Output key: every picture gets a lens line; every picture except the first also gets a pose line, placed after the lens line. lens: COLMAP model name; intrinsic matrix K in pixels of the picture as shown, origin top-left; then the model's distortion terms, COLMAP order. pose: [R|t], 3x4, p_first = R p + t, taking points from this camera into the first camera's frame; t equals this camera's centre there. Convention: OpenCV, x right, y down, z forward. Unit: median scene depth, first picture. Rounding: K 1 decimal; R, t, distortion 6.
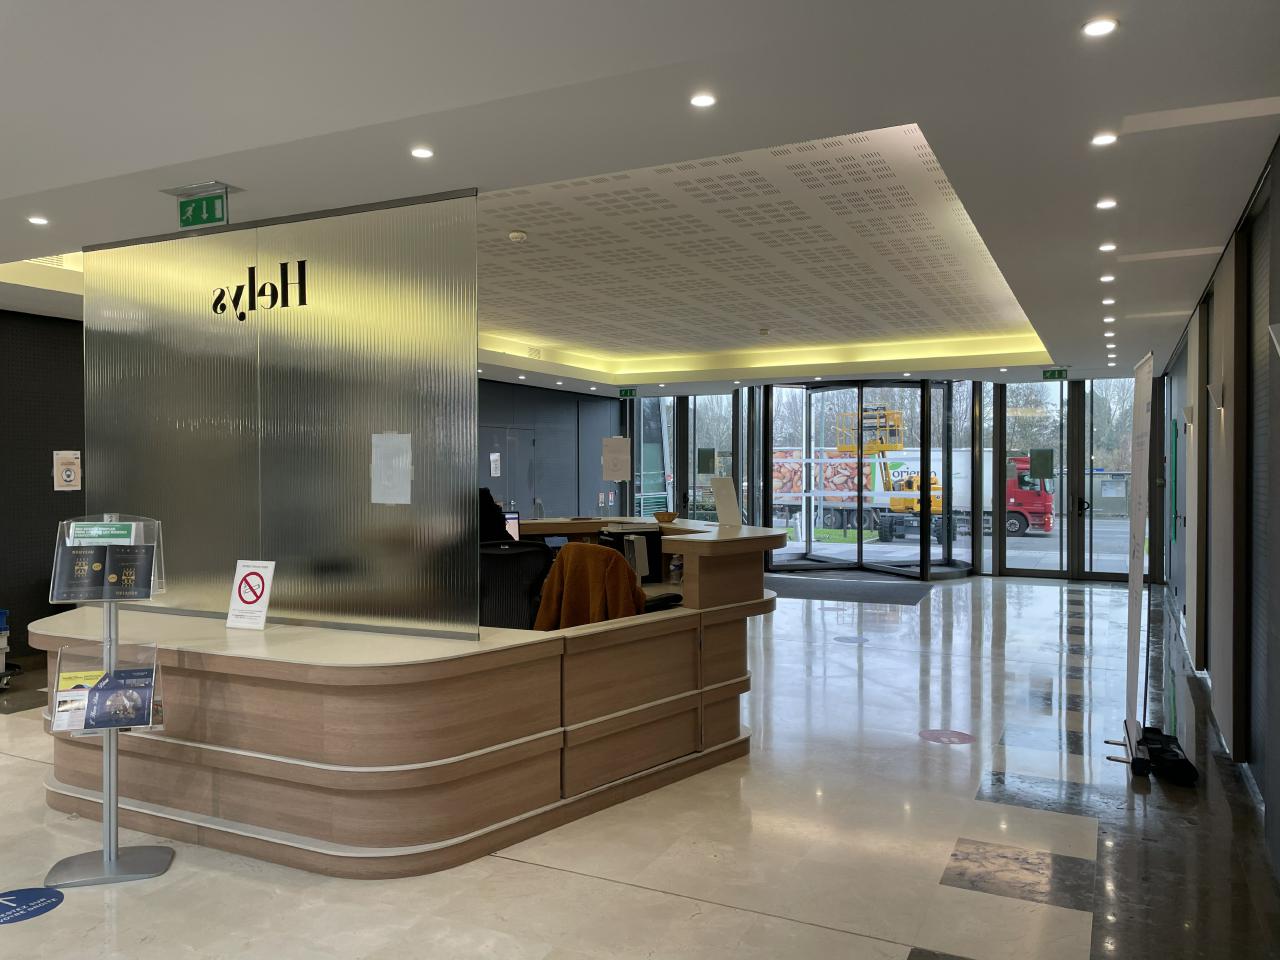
lens RADIAL K [[959.7, 0, 646.4], [0, 959.7, 477.3], [0, 0, 1]] dist [-0.007259, -0.008870]
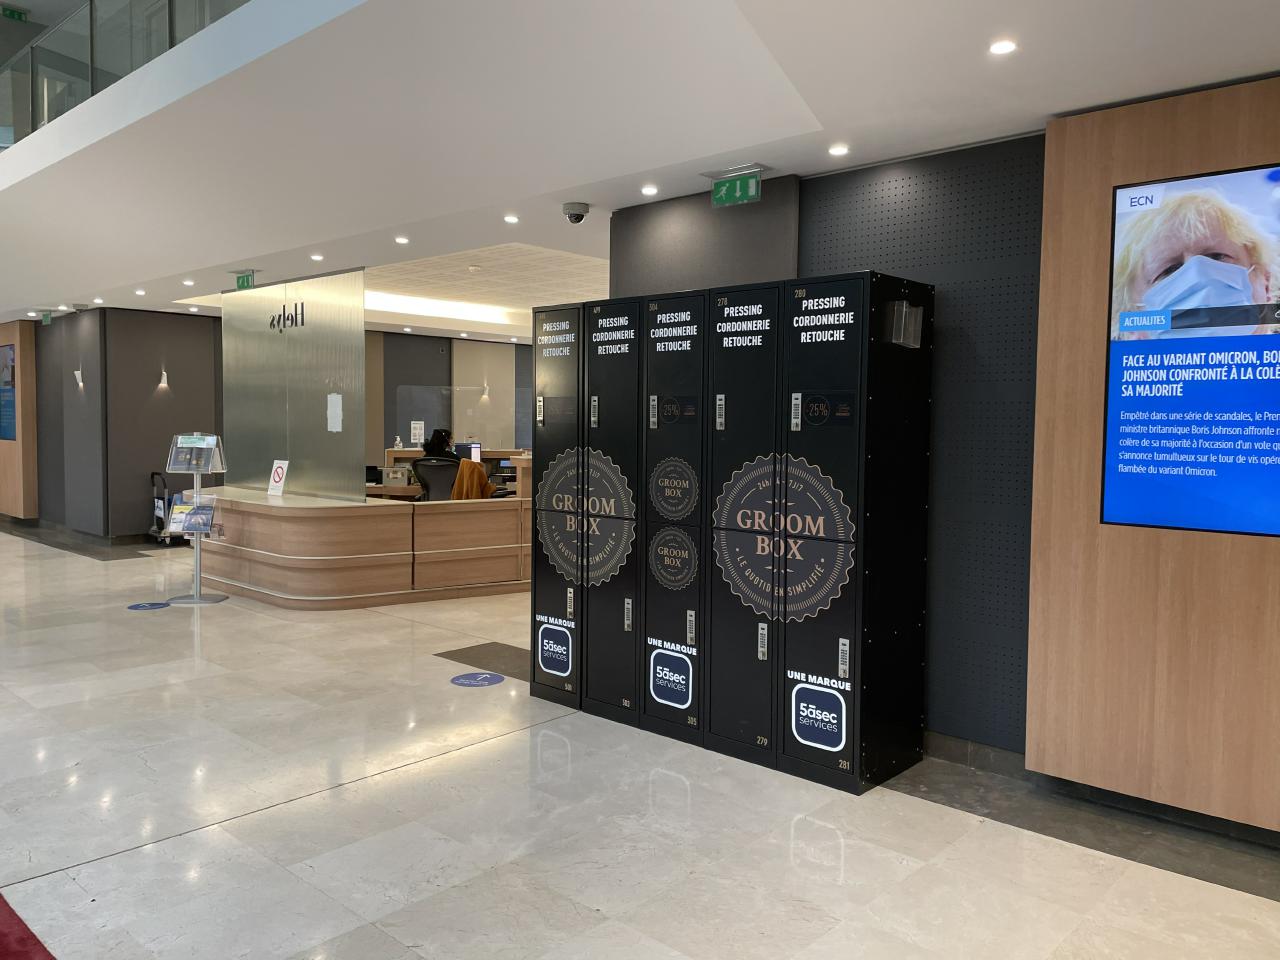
lens RADIAL K [[959.7, 0, 633.9], [0, 959.7, 481.2], [0, 0, 1]] dist [-0.007259, -0.008870]
pose [[0.955812, 0.028335, -0.292608, 0.908613], [-0.012510, 0.998363, 0.055814, 0.013191], [0.293711, -0.049687, 0.954602, -0.685303]]
